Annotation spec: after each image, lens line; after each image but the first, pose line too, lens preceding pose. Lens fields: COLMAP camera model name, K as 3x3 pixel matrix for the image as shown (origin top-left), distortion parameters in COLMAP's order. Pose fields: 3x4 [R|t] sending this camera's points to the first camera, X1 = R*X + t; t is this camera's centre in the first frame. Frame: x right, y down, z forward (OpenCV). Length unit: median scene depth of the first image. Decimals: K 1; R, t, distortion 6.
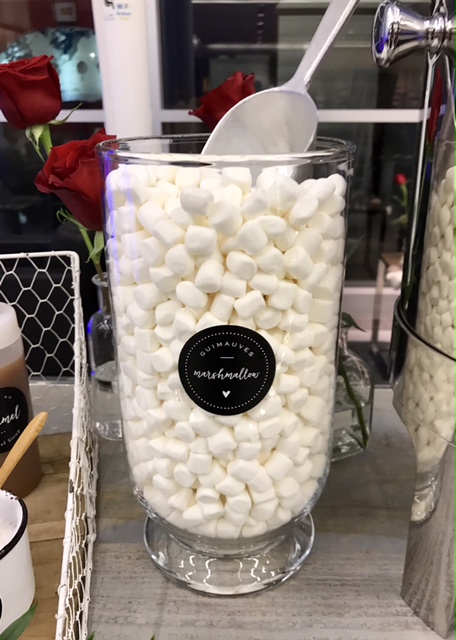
lens RADIAL K [[560.0, 0, 228.0], [0, 560.0, 320.0], [0, 0, 1]] dist [-0.003730, 0.005190]
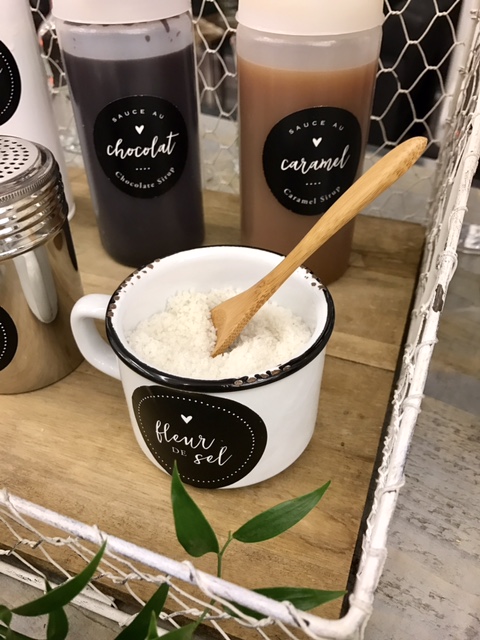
lens RADIAL K [[537.2, 0, 246.8], [0, 537.2, 315.9], [0, 0, 1]] dist [-0.002119, -0.000998]
pose [[0.865590, 0.324829, -0.381105, -0.207460], [-0.188358, 0.916372, 0.353246, 0.151839], [0.463978, -0.233982, 0.854387, 0.444303]]
